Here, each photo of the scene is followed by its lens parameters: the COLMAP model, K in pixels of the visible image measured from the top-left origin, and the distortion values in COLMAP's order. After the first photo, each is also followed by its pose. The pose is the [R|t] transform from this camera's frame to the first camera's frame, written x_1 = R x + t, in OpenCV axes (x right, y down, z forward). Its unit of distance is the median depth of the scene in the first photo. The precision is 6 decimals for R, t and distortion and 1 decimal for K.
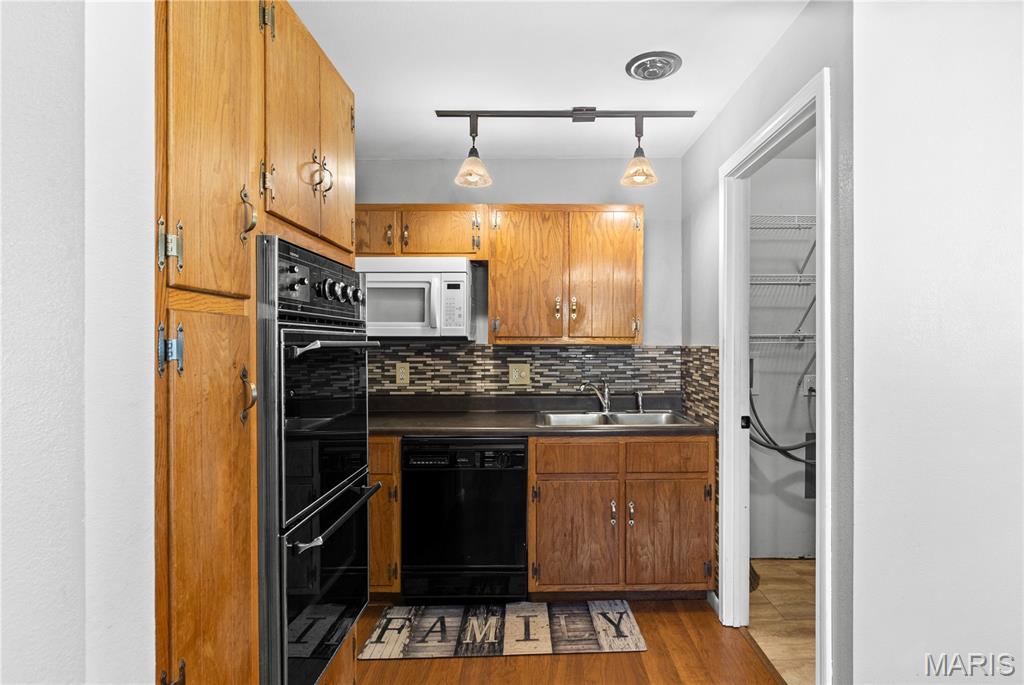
lens RADIAL K [[513.5, 0, 533.0], [0, 513.5, 336.0], [0, 0, 1]] dist [-0.001626, -0.000401]
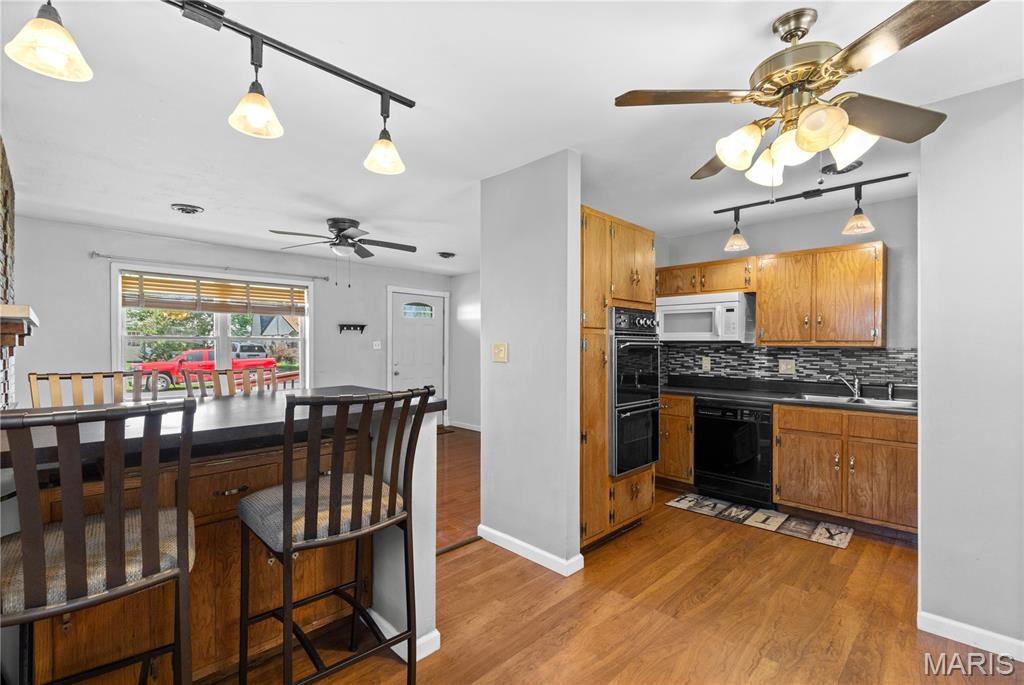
lens RADIAL K [[469.9, 0, 524.8], [0, 469.9, 367.5], [0, 0, 1]] dist [-0.003422, 0.001429]
pose [[0.719302, 0.036937, -0.693715, 0.431819], [0.002678, 0.998431, 0.055939, 0.000280], [0.694693, -0.042095, 0.718074, -0.557120]]
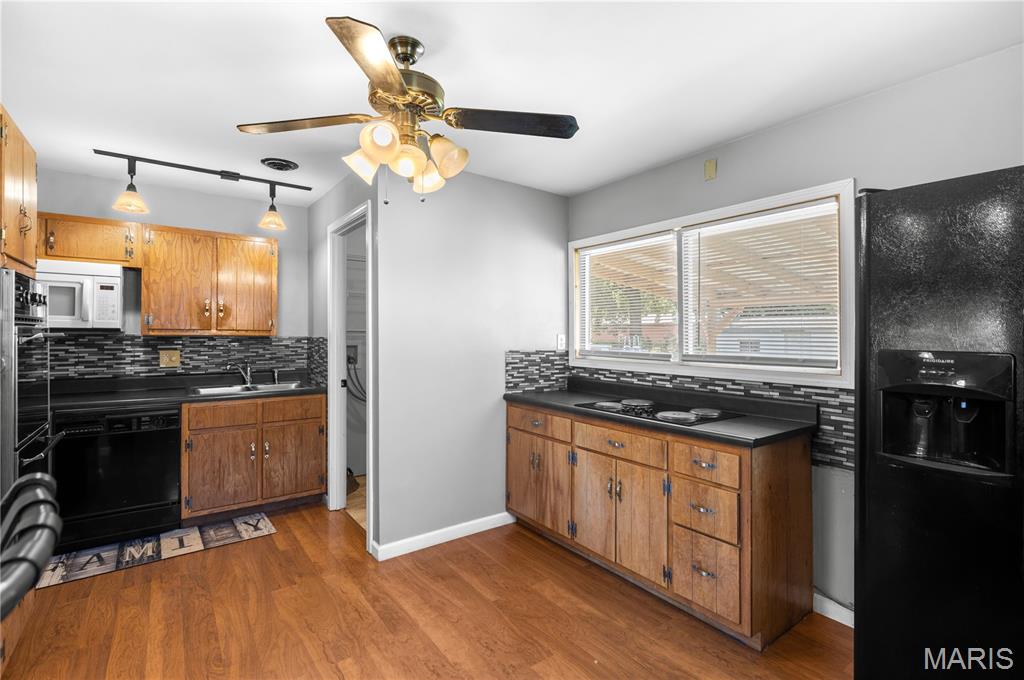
lens RADIAL K [[469.9, 0, 513.0], [0, 469.9, 338.5], [0, 0, 1]] dist [-0.003422, 0.001429]
pose [[0.800411, 0.000347, 0.599452, -0.050645], [-0.014914, 0.999702, 0.019335, -0.011635], [-0.599267, -0.024416, 0.800177, -0.495201]]
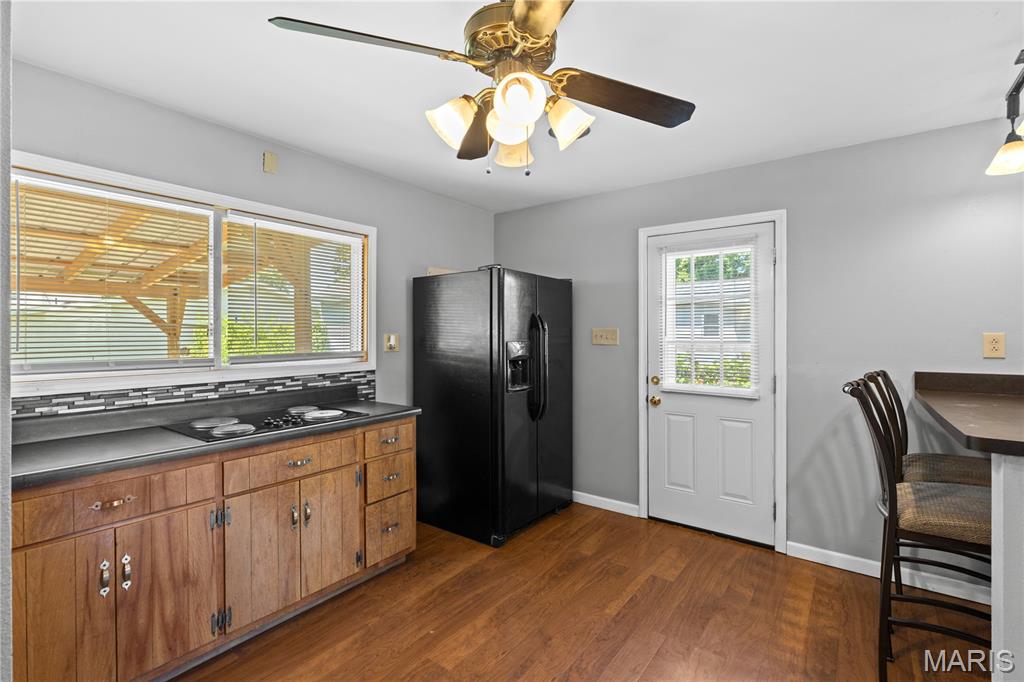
lens RADIAL K [[469.9, 0, 517.3], [0, 469.9, 331.9], [0, 0, 1]] dist [-0.003422, 0.001429]
pose [[-0.814324, -0.002680, 0.580404, -0.101069], [-0.012052, 0.999852, -0.012294, -0.004364], [-0.580285, -0.017006, -0.814236, 0.672131]]
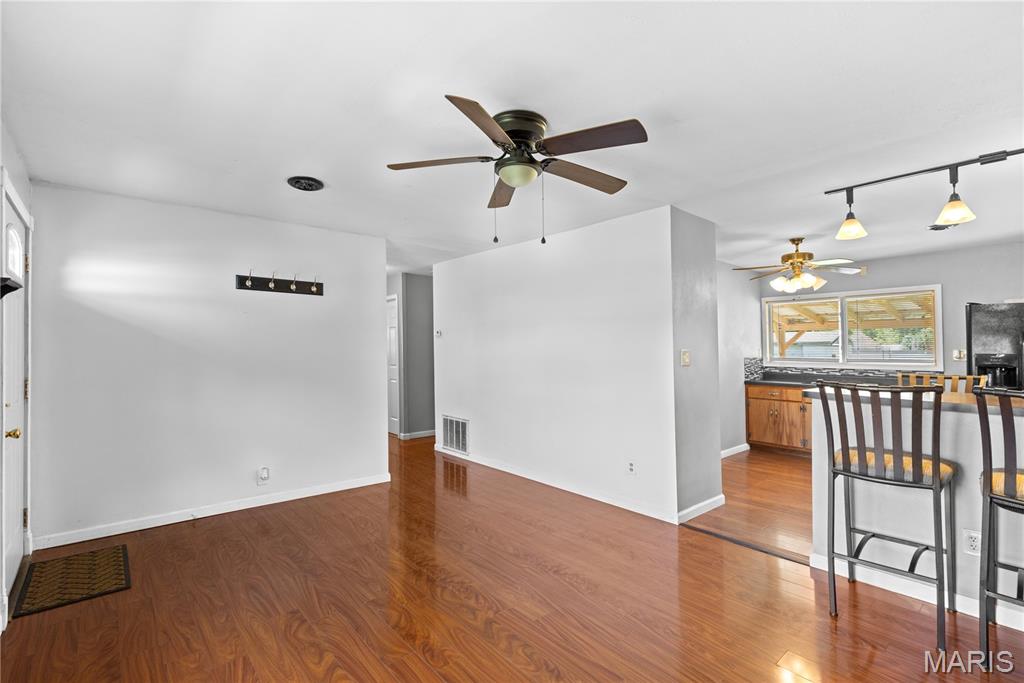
lens RADIAL K [[469.9, 0, 514.5], [0, 469.9, 336.2], [0, 0, 1]] dist [-0.003422, 0.001429]
pose [[0.746157, 0.022391, 0.665394, -1.910564], [-0.013964, 0.999741, -0.017984, -0.003076], [-0.665624, 0.004127, 0.746276, -0.474134]]
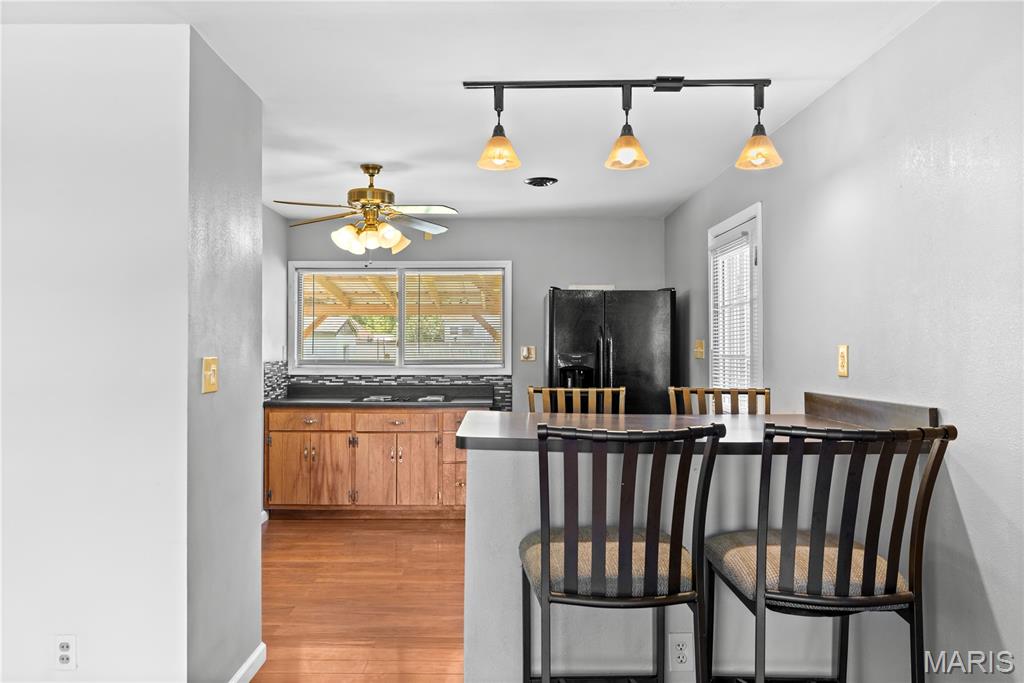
lens RADIAL K [[726.0, 0, 498.0], [0, 726.0, 314.4], [0, 0, 1]] dist [0.005108, 0.006311]
pose [[0.000064, 0.038541, 0.999257, -1.553254], [-0.015671, 0.999134, -0.038535, -0.021865], [-0.999877, -0.015657, 0.000668, -0.129652]]
